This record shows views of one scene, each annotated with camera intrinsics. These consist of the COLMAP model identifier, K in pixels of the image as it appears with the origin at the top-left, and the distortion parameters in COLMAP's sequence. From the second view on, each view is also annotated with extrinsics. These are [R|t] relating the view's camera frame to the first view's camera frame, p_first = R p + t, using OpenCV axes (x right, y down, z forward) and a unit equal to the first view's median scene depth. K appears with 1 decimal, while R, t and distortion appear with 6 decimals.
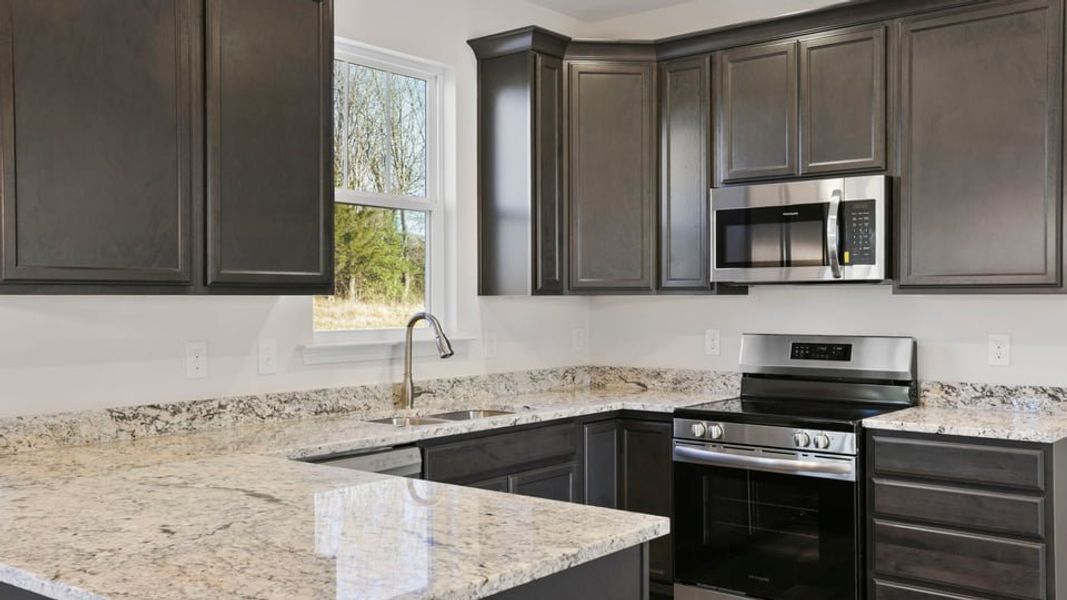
lens RADIAL K [[1022.7, 0, 536.9], [0, 1022.7, 304.1], [0, 0, 1]] dist [0.004571, 0.139977]
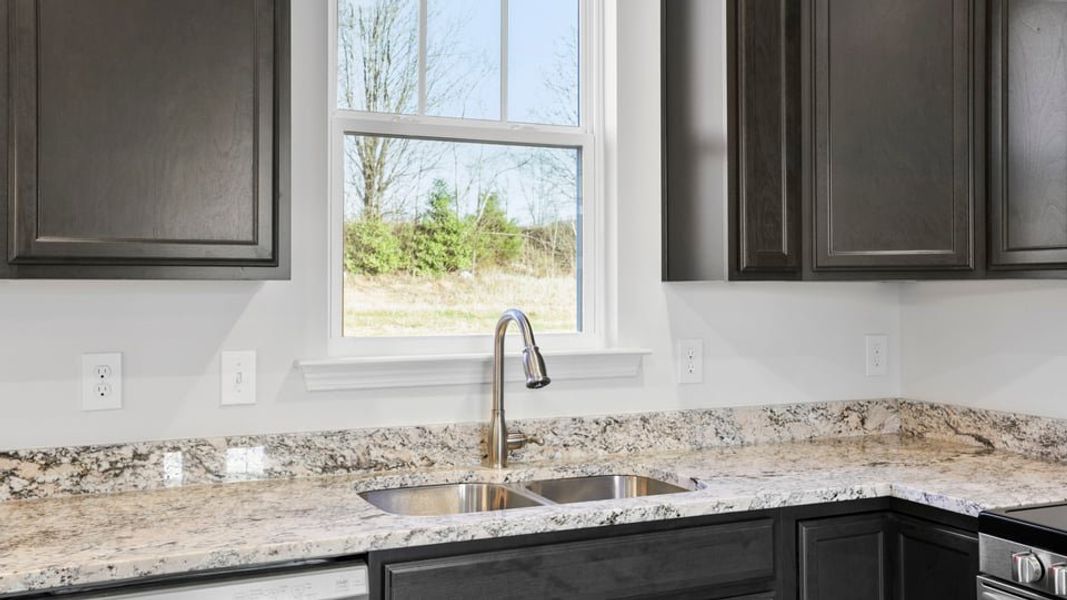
lens RADIAL K [[1028.4, 0, 529.9], [0, 1028.4, 271.1], [0, 0, 1]] dist [0.000519, 0.121602]
pose [[0.890463, -0.007298, -0.454997, 0.170808], [-0.003024, 0.999754, -0.021955, -0.000760], [0.455045, 0.020926, 0.890222, 0.468539]]
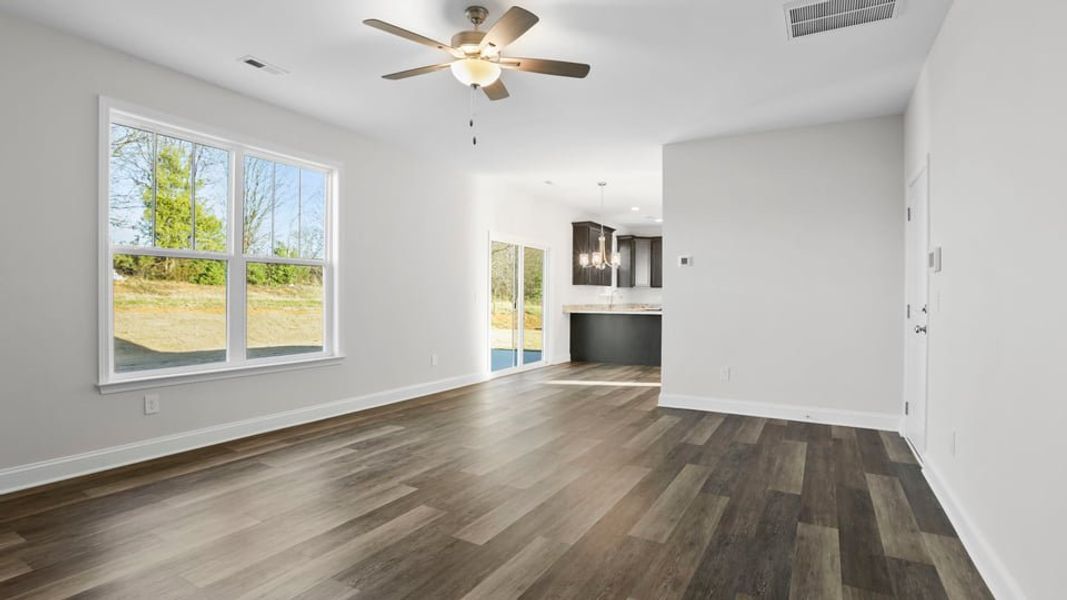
lens RADIAL K [[500.5, 0, 553.0], [0, 500.5, 298.4], [0, 0, 1]] dist [-0.064541, 0.026660]
pose [[0.983597, 0.005383, 0.180300, -0.884909], [-0.005385, 0.999985, -0.000477, 0.051834], [-0.180300, -0.000501, 0.983612, -1.461998]]
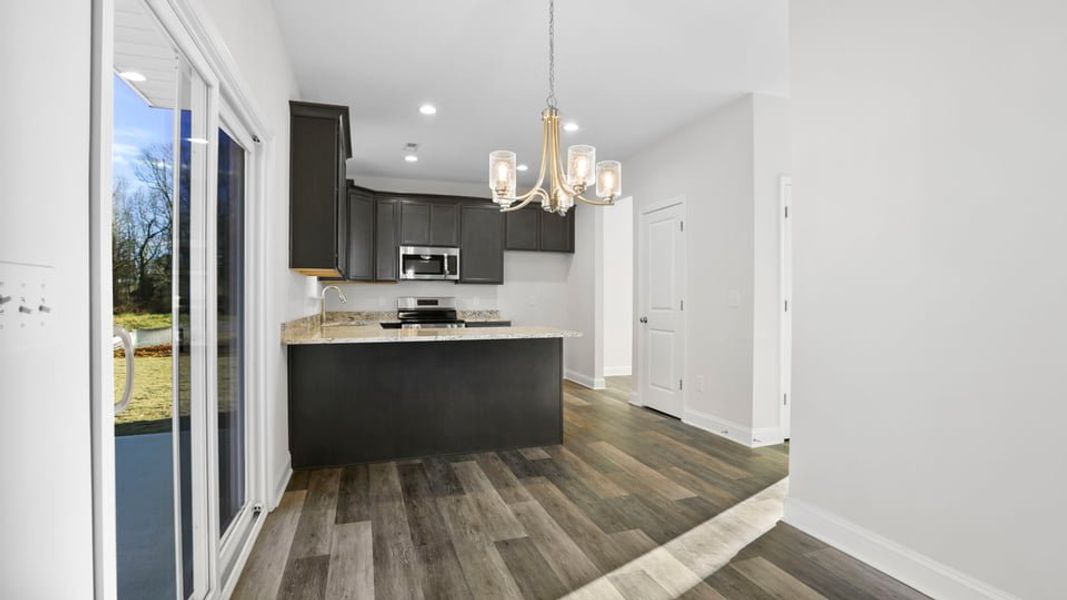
lens RADIAL K [[500.5, 0, 553.0], [0, 500.5, 298.4], [0, 0, 1]] dist [-0.064541, 0.026660]
pose [[0.509635, 0.004945, 0.860376, -0.879334], [0.003968, 0.999959, -0.008098, 0.050789], [-0.860381, 0.007541, 0.509595, -0.098567]]
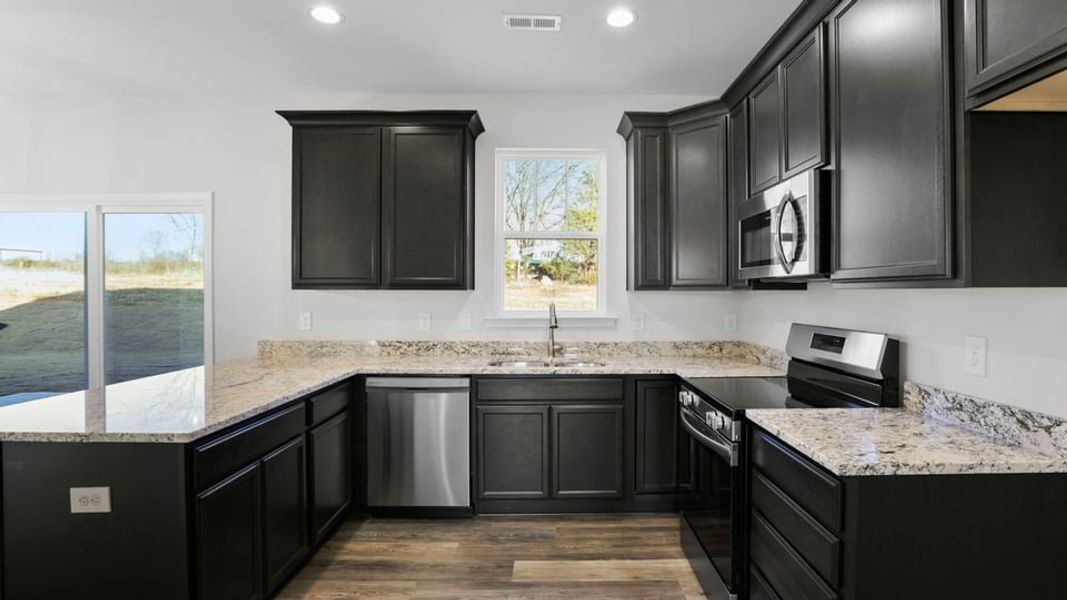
lens RADIAL K [[500.5, 0, 553.0], [0, 500.5, 298.4], [0, 0, 1]] dist [-0.064541, 0.026660]
pose [[0.635861, 0.011196, -0.771722, 0.520672], [-0.007887, 0.999937, 0.008008, -0.001952], [0.771763, 0.000995, 0.635909, 0.479768]]
